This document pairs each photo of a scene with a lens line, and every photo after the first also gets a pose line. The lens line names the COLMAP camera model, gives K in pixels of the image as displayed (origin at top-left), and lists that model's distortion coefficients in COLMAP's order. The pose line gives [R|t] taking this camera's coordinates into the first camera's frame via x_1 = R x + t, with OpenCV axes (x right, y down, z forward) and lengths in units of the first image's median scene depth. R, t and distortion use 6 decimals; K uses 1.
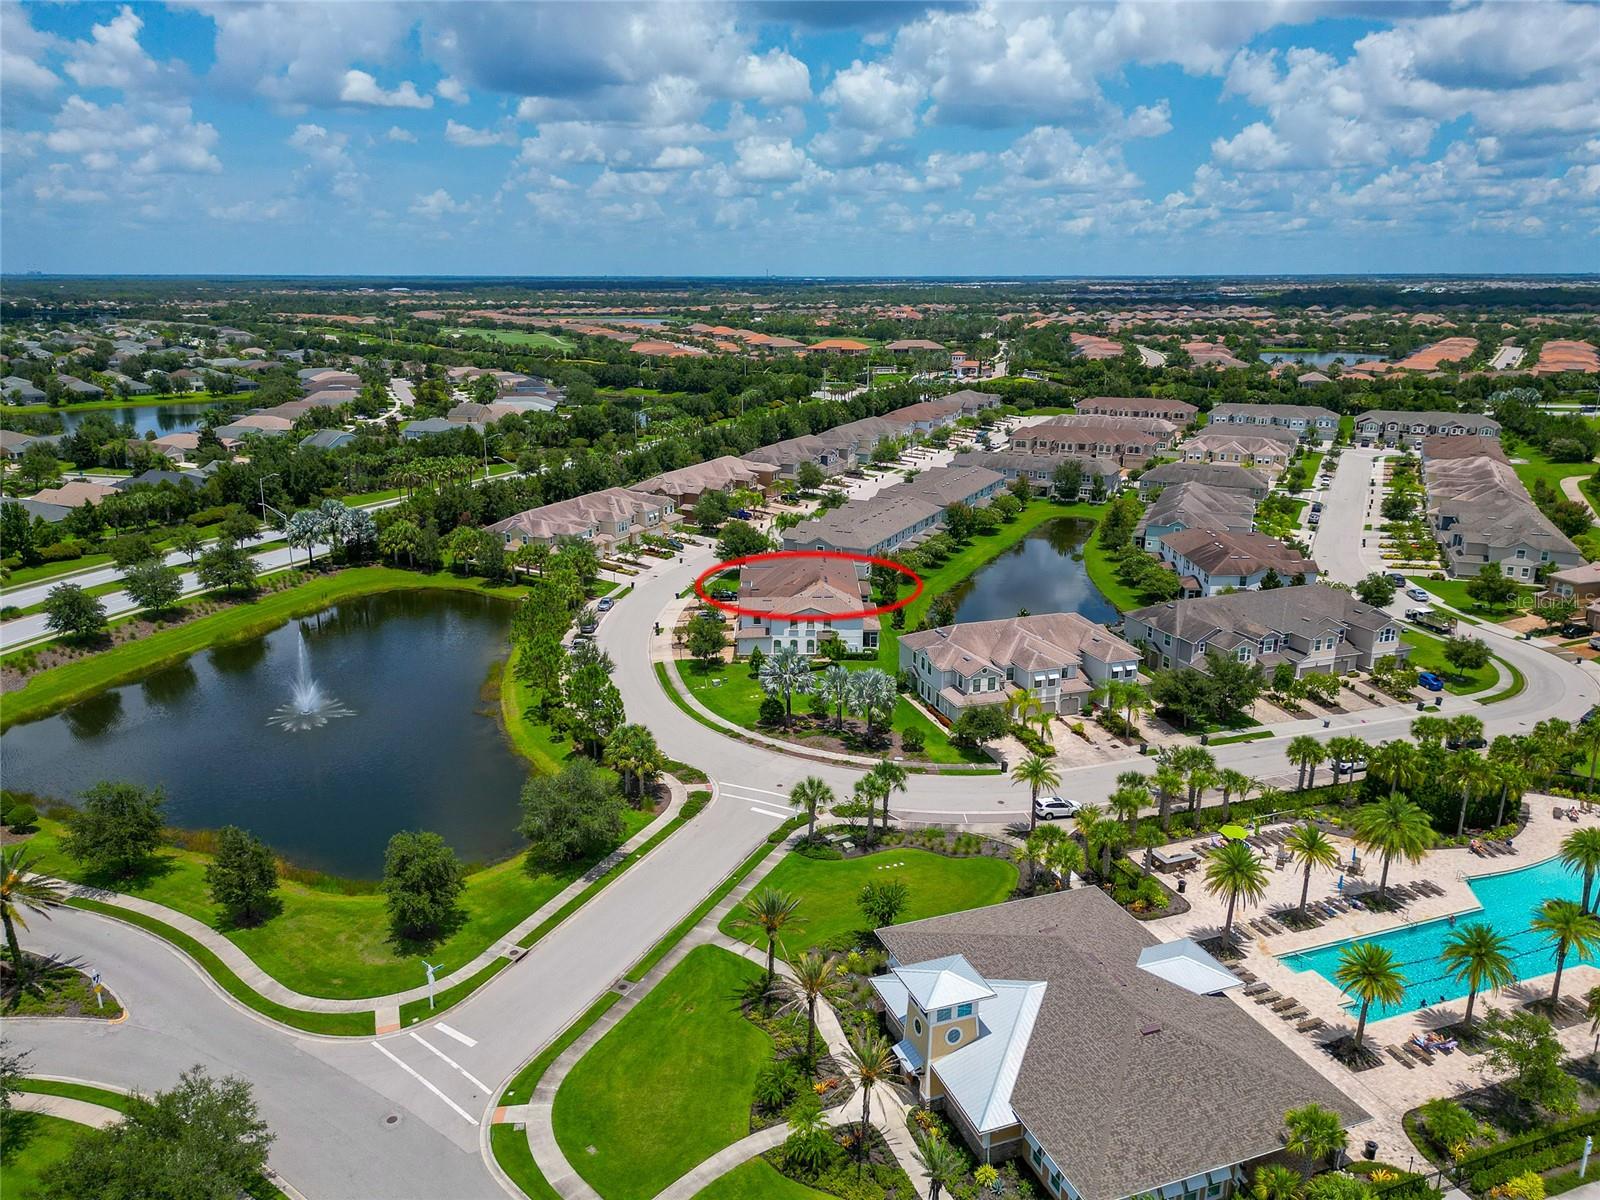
lens RADIAL K [[1108.0, 0, 800.0], [0, 1108.0, 600.0], [0, 0, 1]] dist [0.068896, -0.067144]
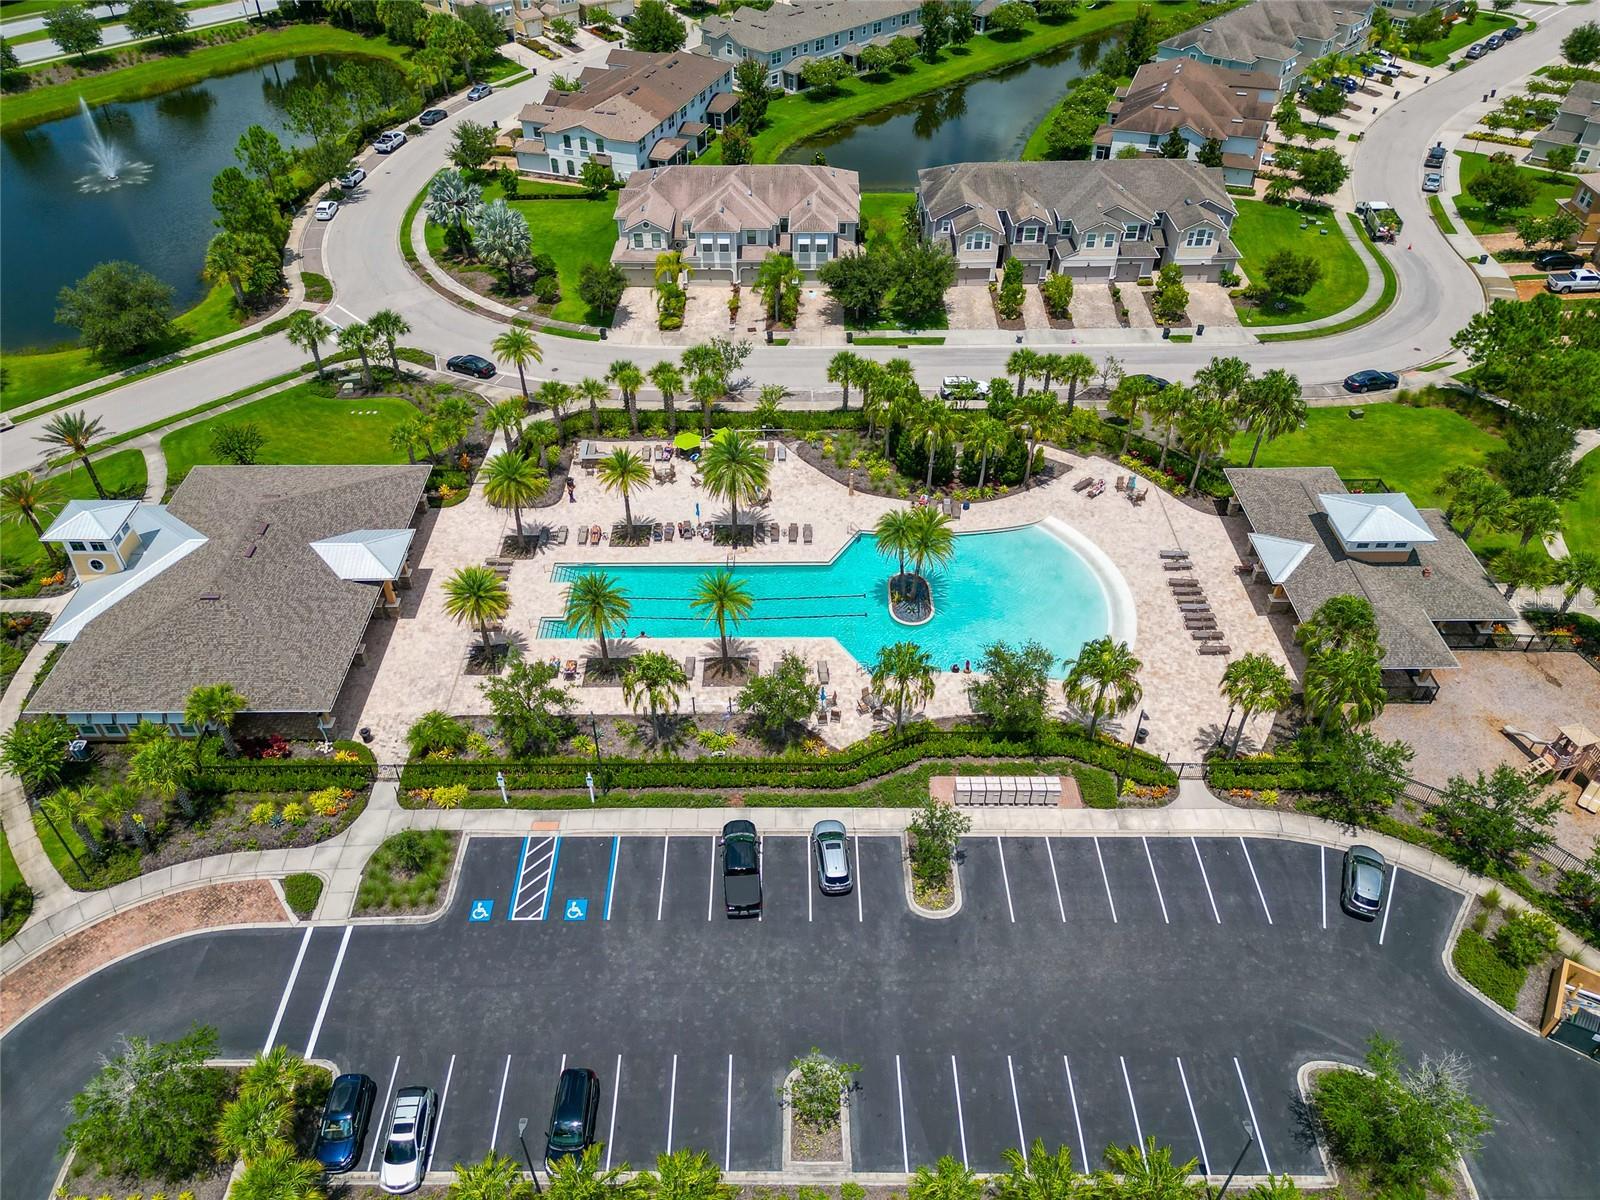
lens RADIAL K [[1108.0, 0, 800.0], [0, 1108.0, 600.0], [0, 0, 1]] dist [0.068896, -0.067144]
pose [[0.937273, 0.220948, -0.269632, 0.605834], [-0.082442, 0.892032, 0.444390, -0.081158], [0.338708, -0.394286, 0.854293, 0.129119]]
